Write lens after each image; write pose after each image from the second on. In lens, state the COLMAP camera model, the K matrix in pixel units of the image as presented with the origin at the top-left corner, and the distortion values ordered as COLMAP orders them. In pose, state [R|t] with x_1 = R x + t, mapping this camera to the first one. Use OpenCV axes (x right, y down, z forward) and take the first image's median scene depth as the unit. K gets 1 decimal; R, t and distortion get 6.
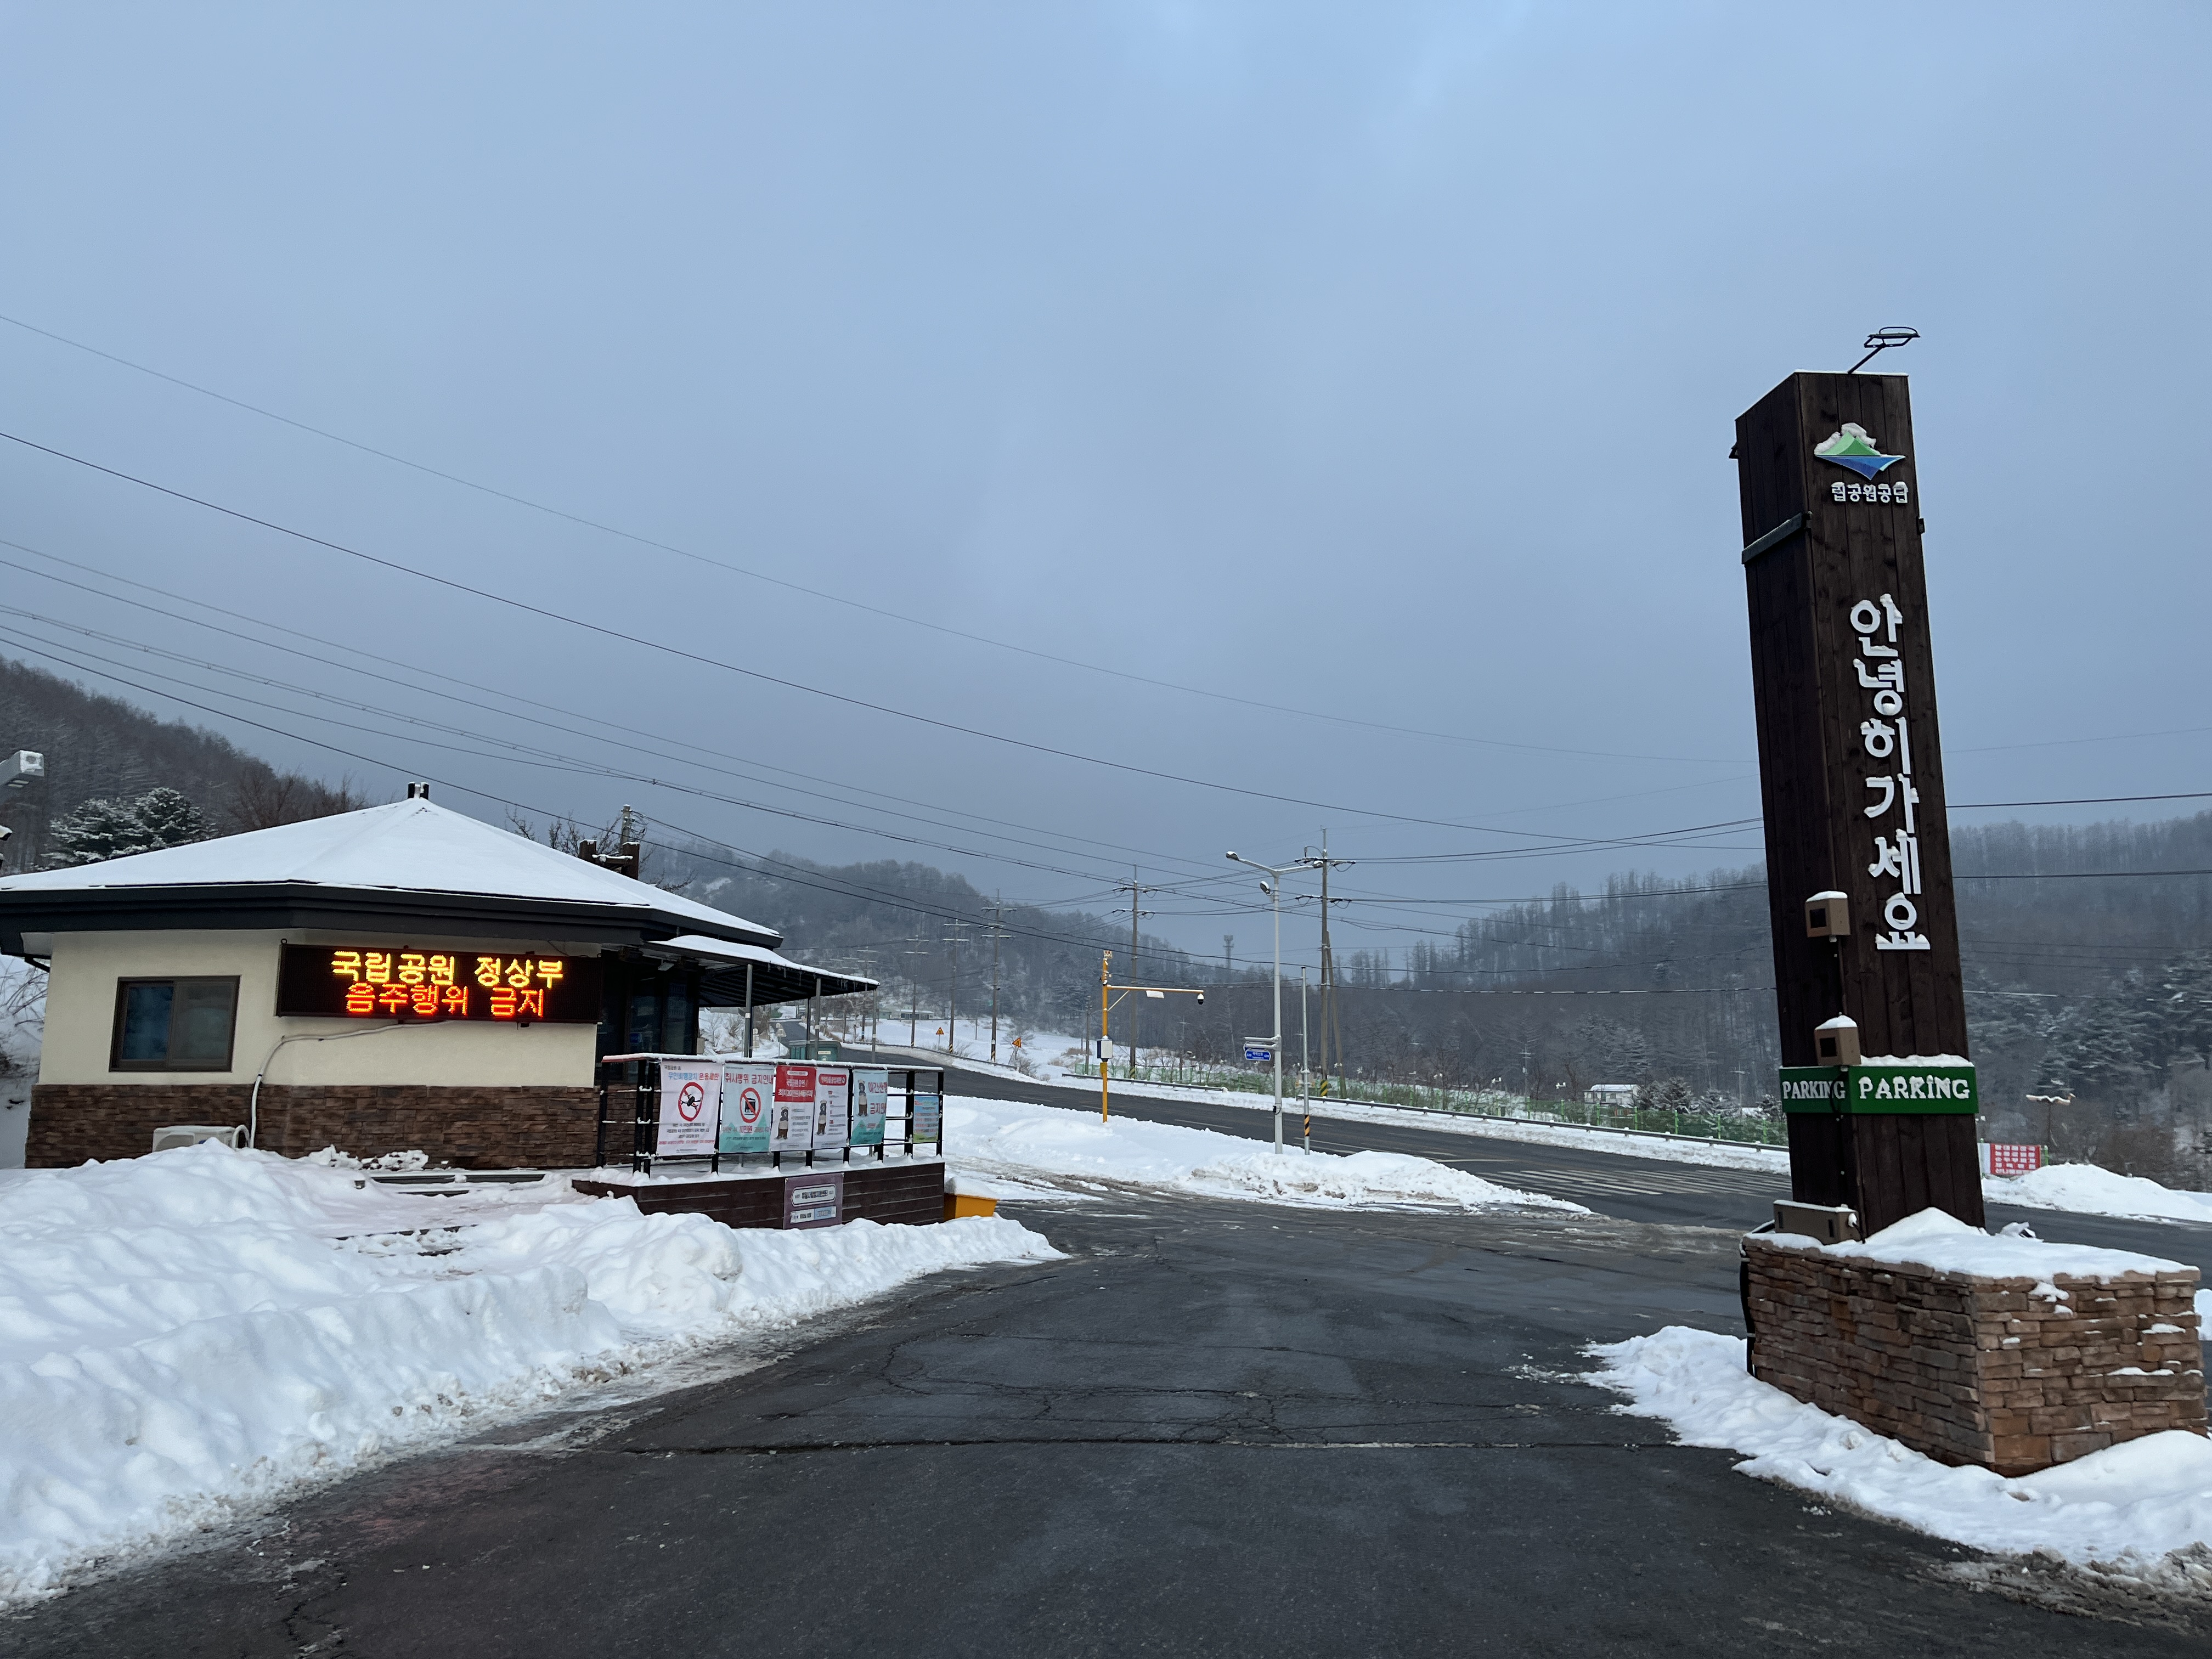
lens RADIAL K [[1675.2, 0, 1106.0], [0, 1675.2, 829.5], [0, 0, 1]] dist [-0.006142, -0.004697]
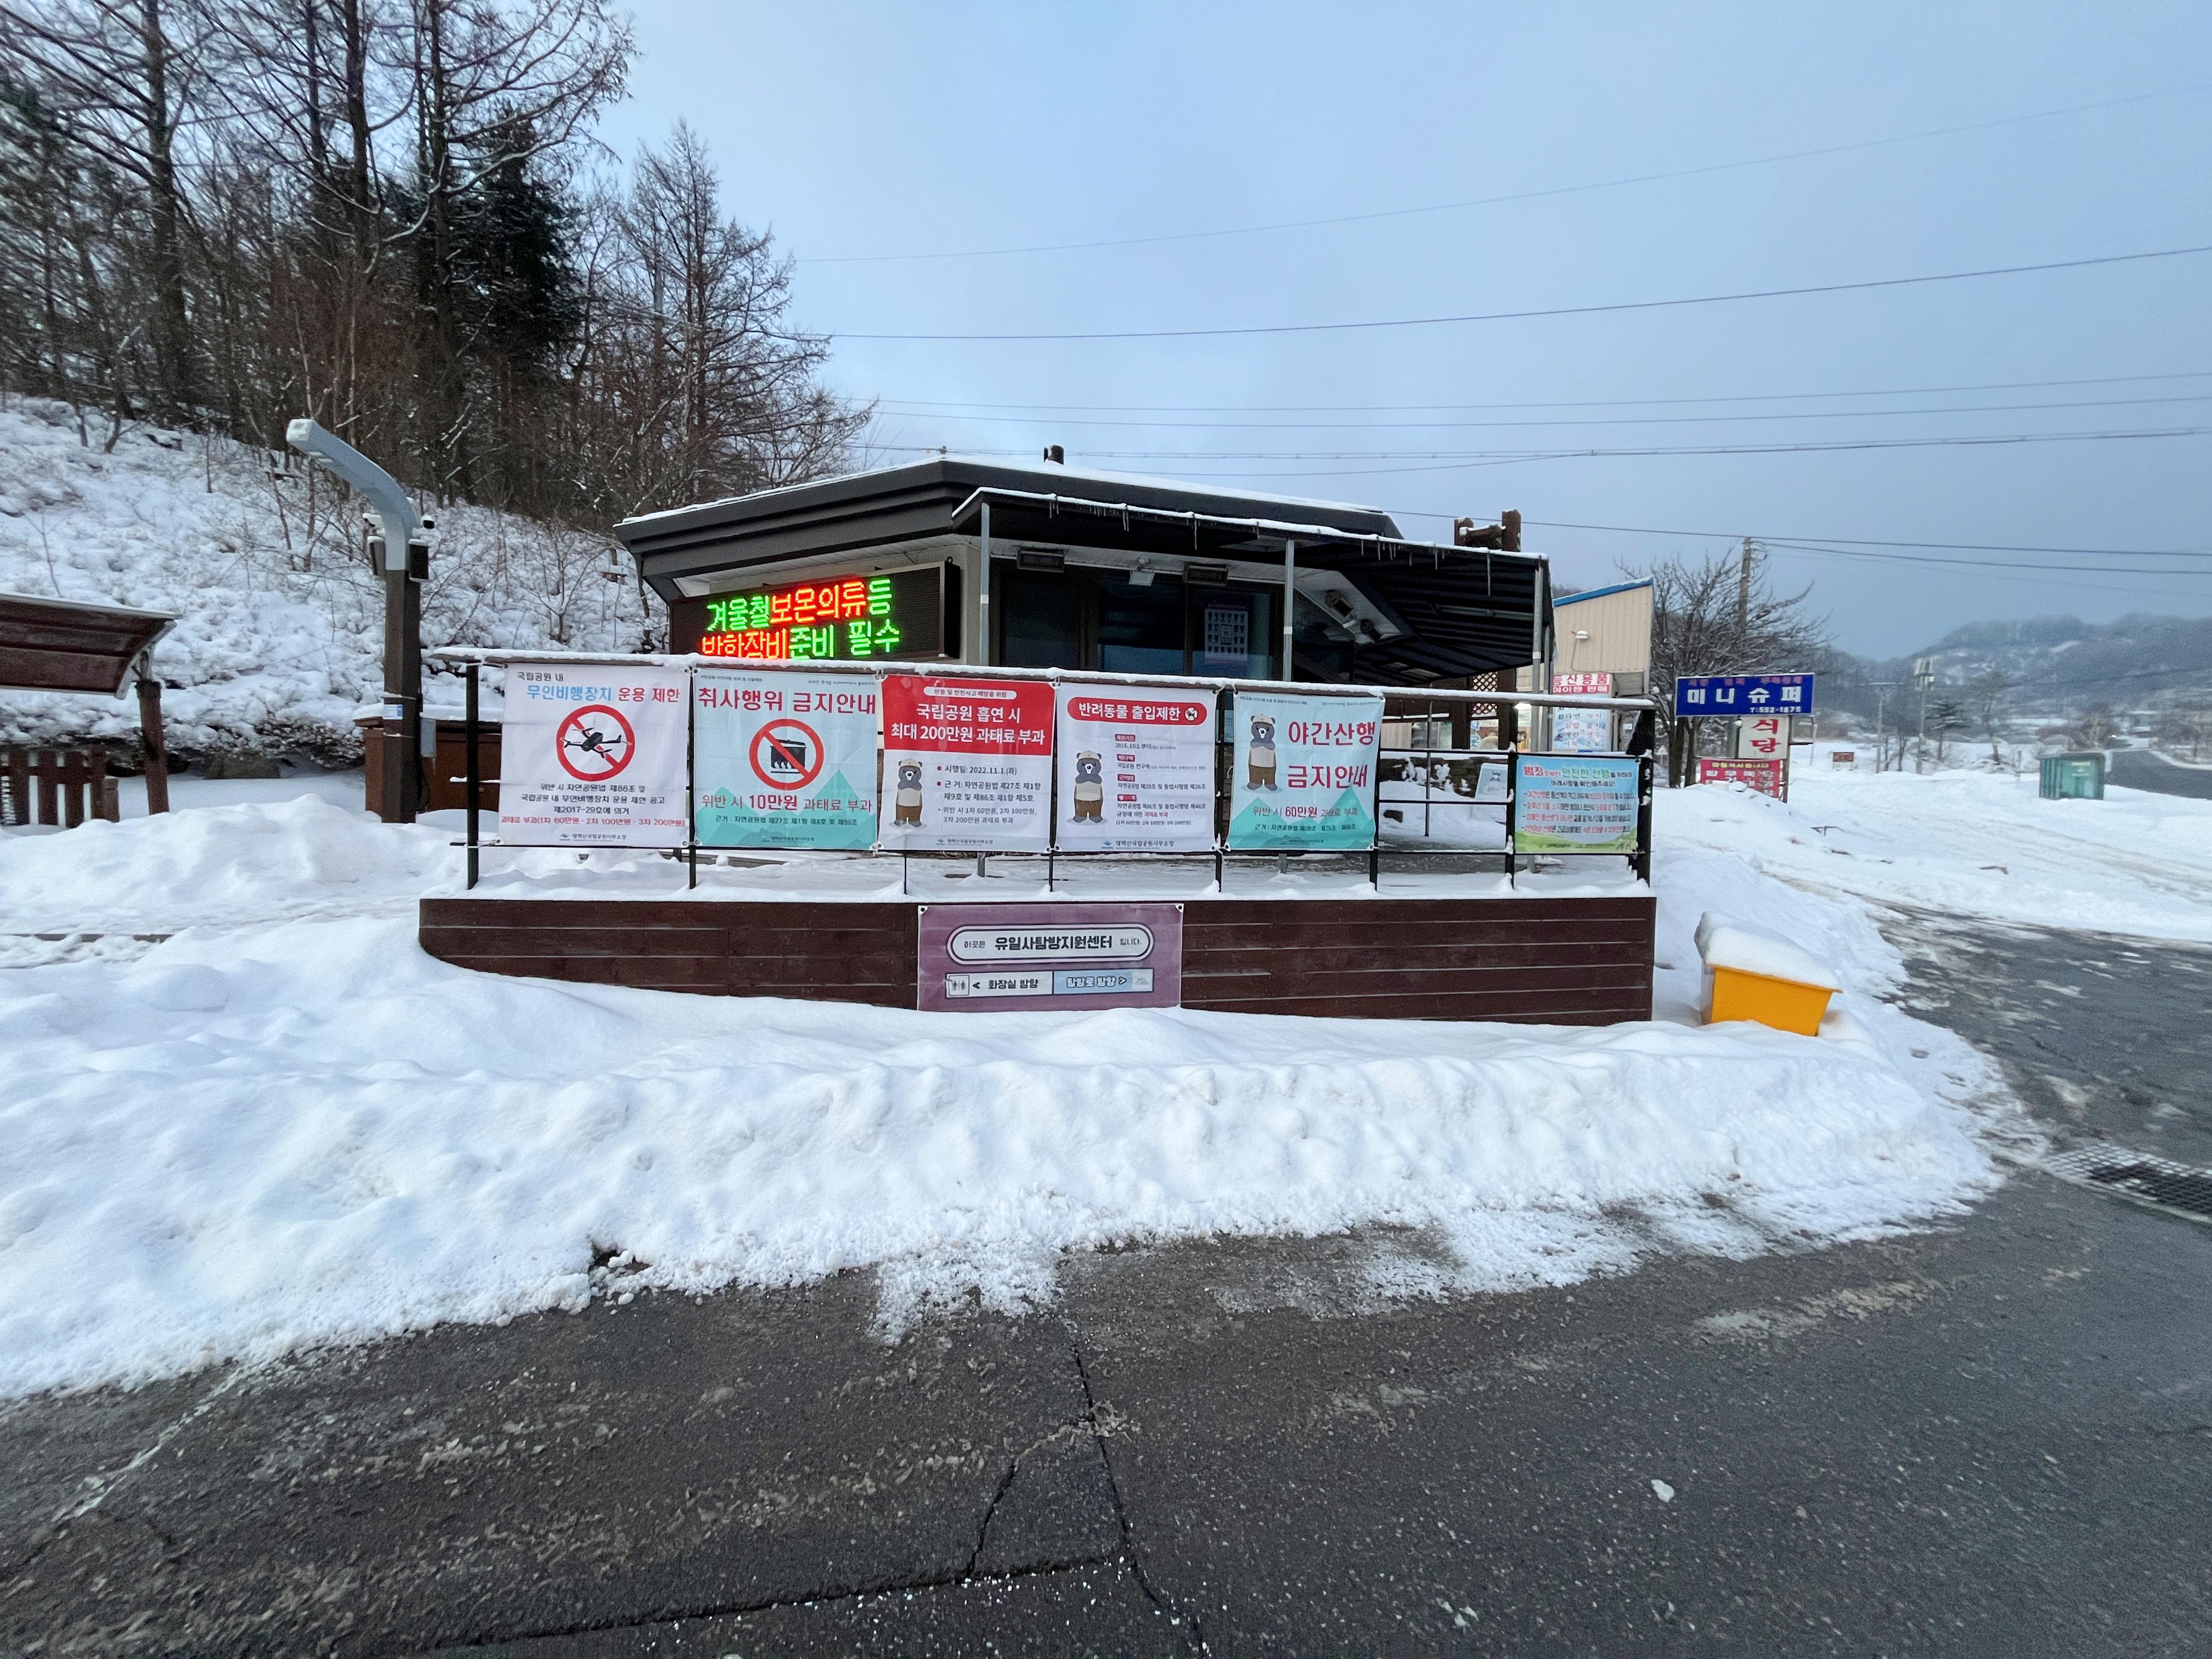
lens RADIAL K [[881.6, 0, 1106.0], [0, 881.6, 829.5], [0, 0, 1]] dist [-0.000281, -0.000069]
pose [[0.483271, 0.037217, -0.874679, 0.056118], [0.122901, 0.986318, 0.109872, 0.158997], [0.866801, -0.160597, 0.472085, 0.895839]]
